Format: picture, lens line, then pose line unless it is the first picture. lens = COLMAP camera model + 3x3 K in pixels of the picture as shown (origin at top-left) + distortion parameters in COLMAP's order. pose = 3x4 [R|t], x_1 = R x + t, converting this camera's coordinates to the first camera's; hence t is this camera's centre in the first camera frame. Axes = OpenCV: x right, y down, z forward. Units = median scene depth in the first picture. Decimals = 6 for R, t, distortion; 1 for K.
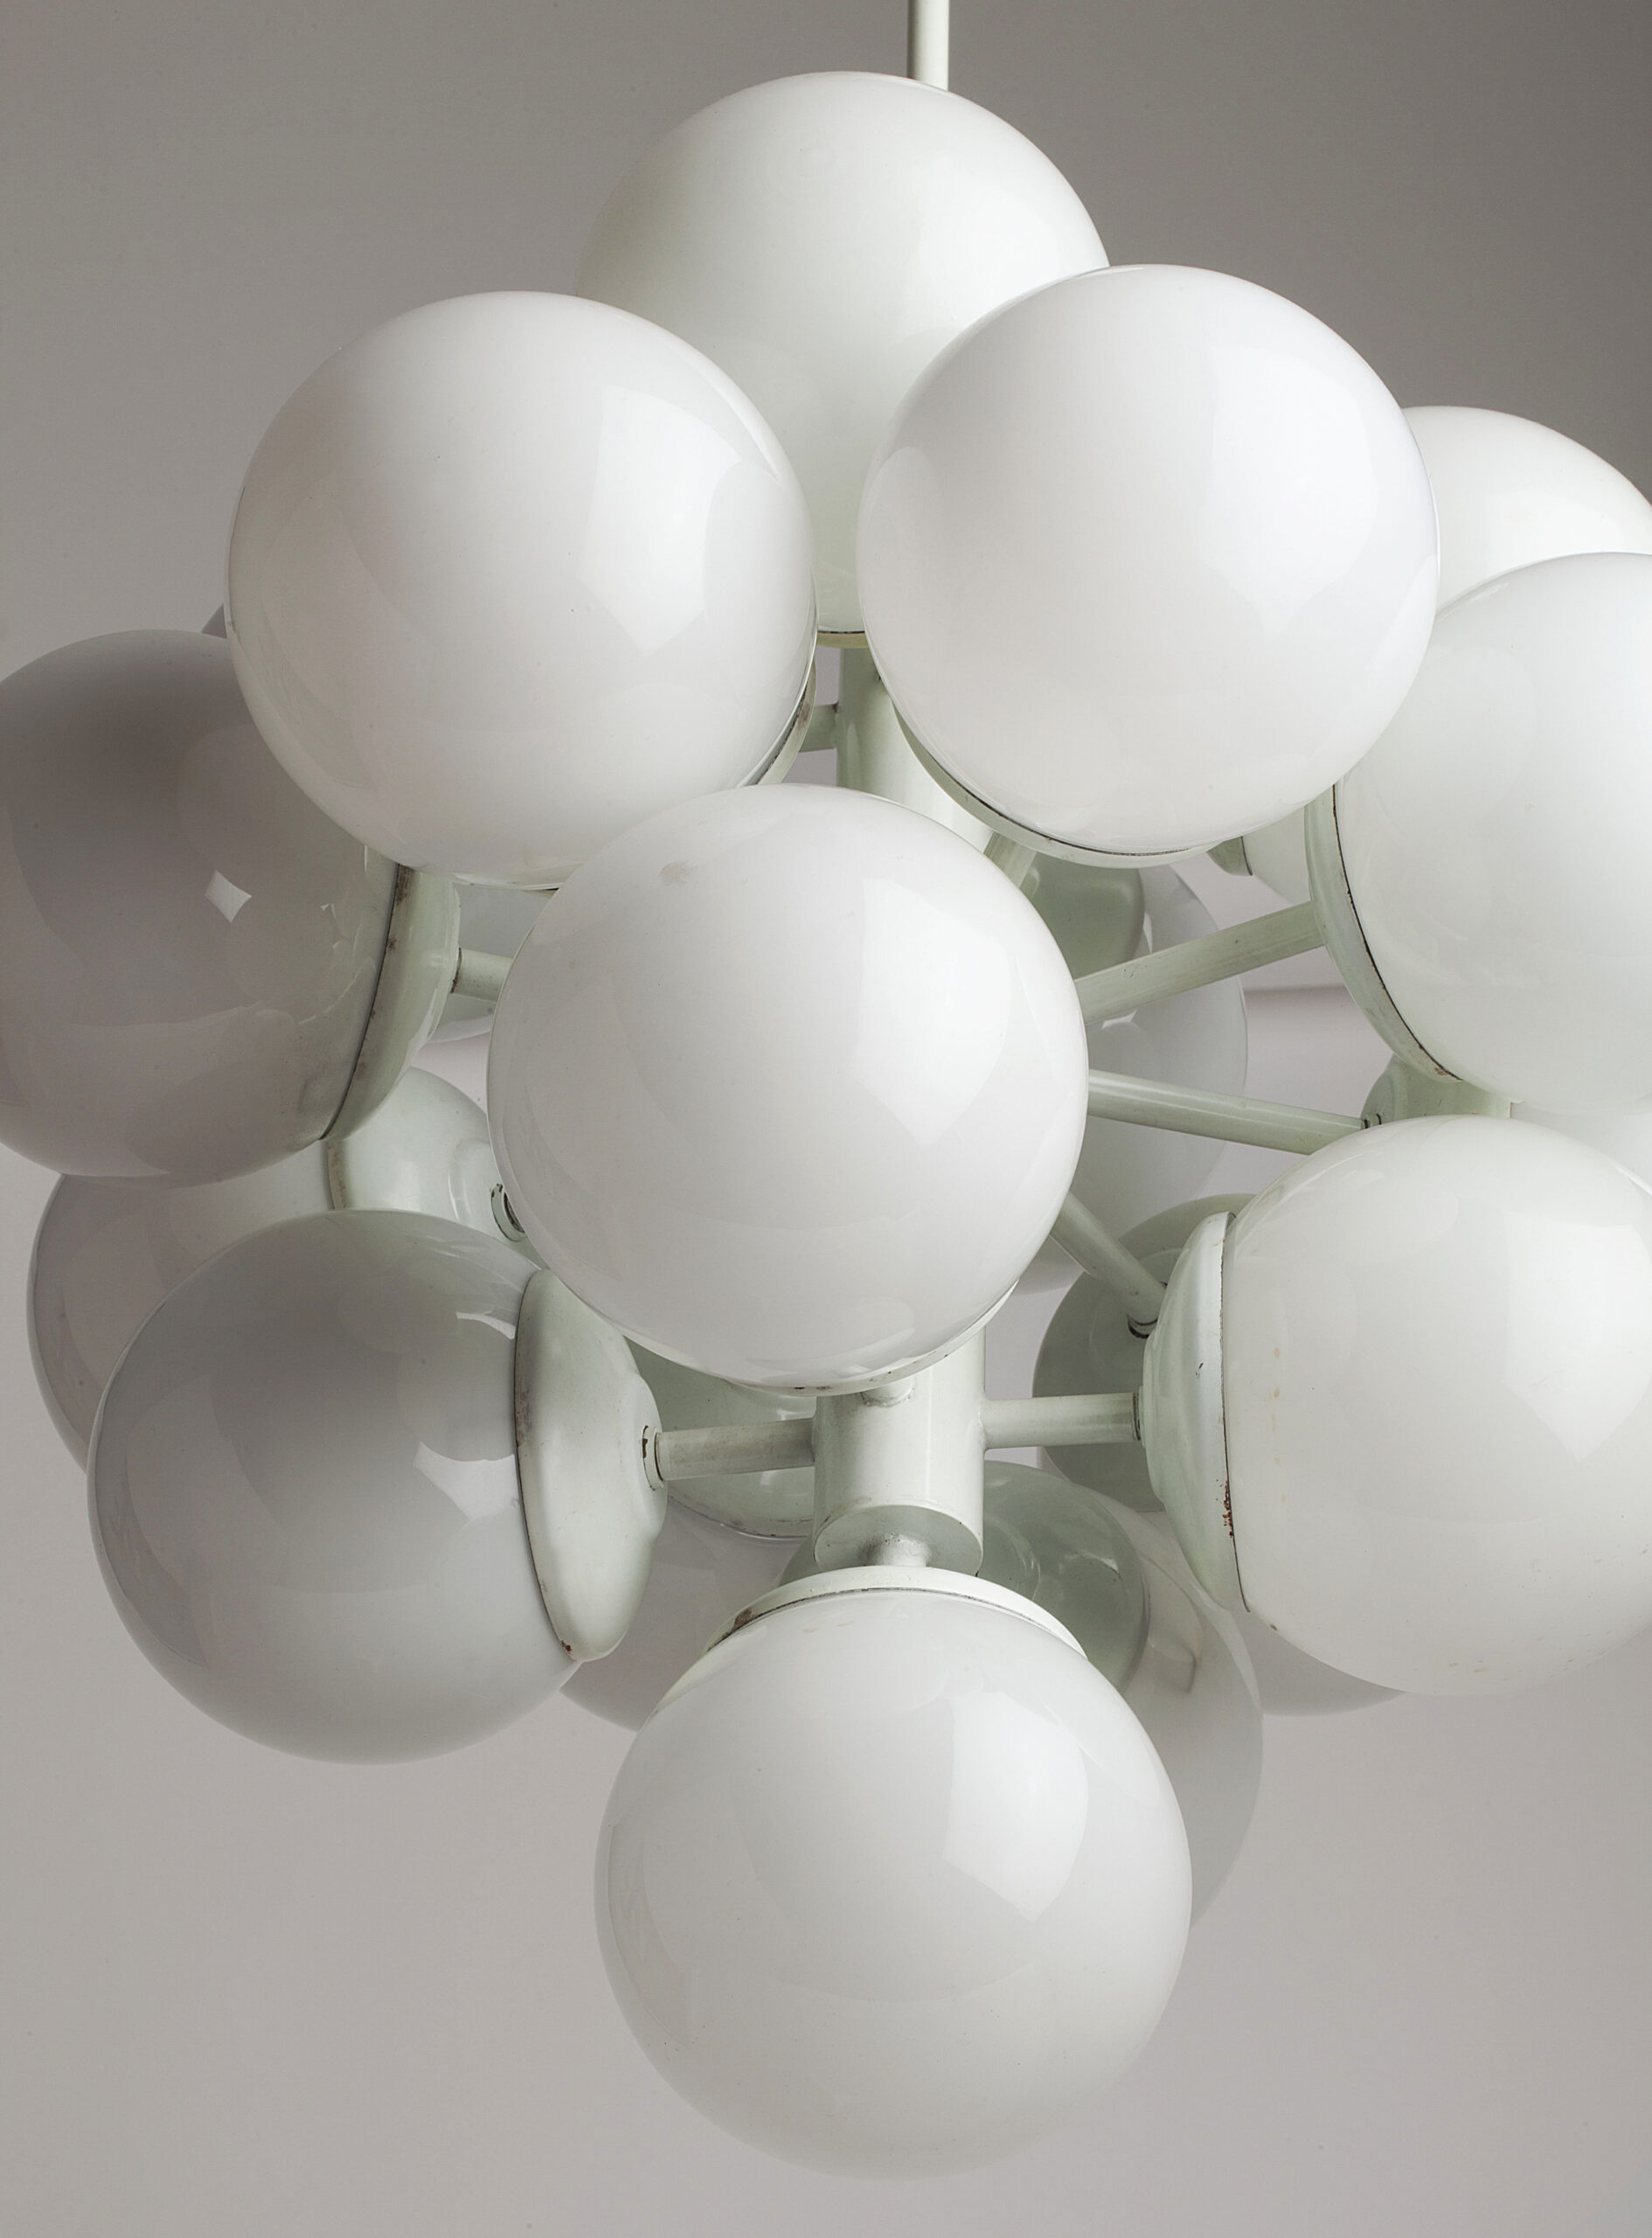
lens RADIAL K [[7926.4, 0, 826.4], [0, 7926.4, 1116.9], [0, 0, 1]] dist [-0.037067, 0.000000]
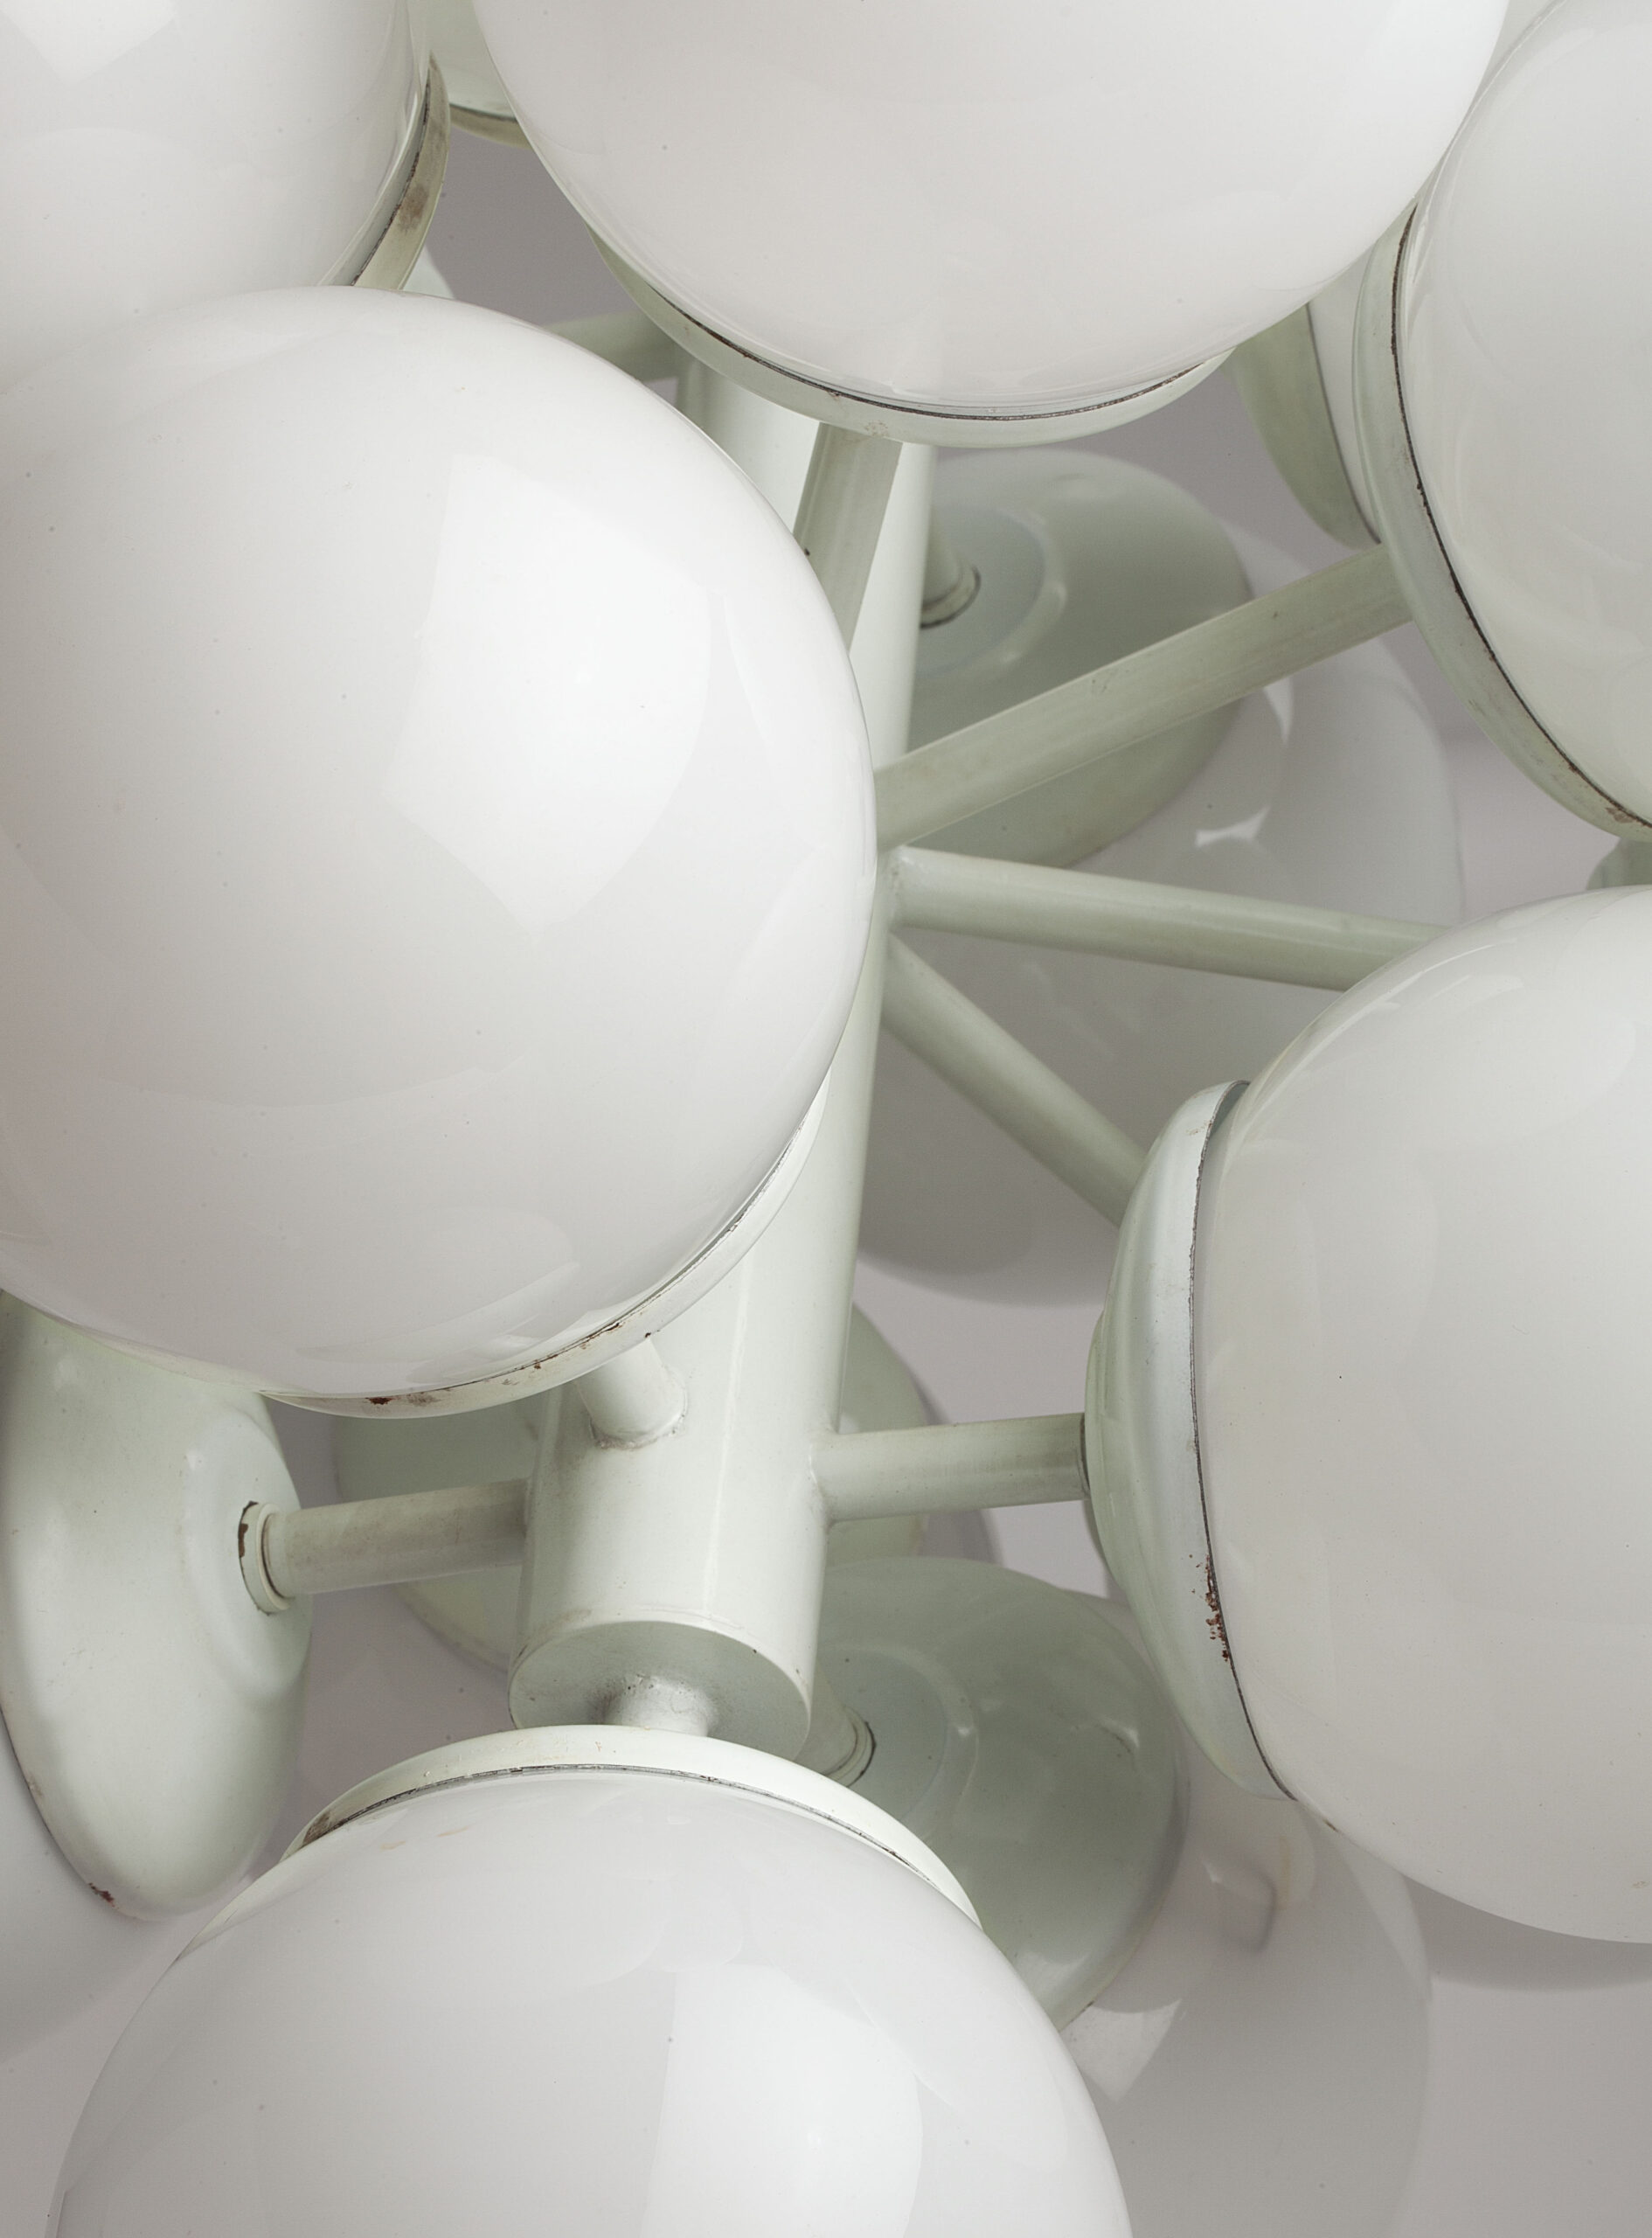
lens RADIAL K [[7926.4, 0, 825.3], [0, 7926.4, 1122.6], [0, 0, 1]] dist [-0.037067, 0.000000]
pose [[0.988857, -0.038003, -0.143937, 0.102681], [0.032217, 0.998585, -0.042319, 0.037837], [0.145342, 0.037210, 0.988682, 0.450177]]
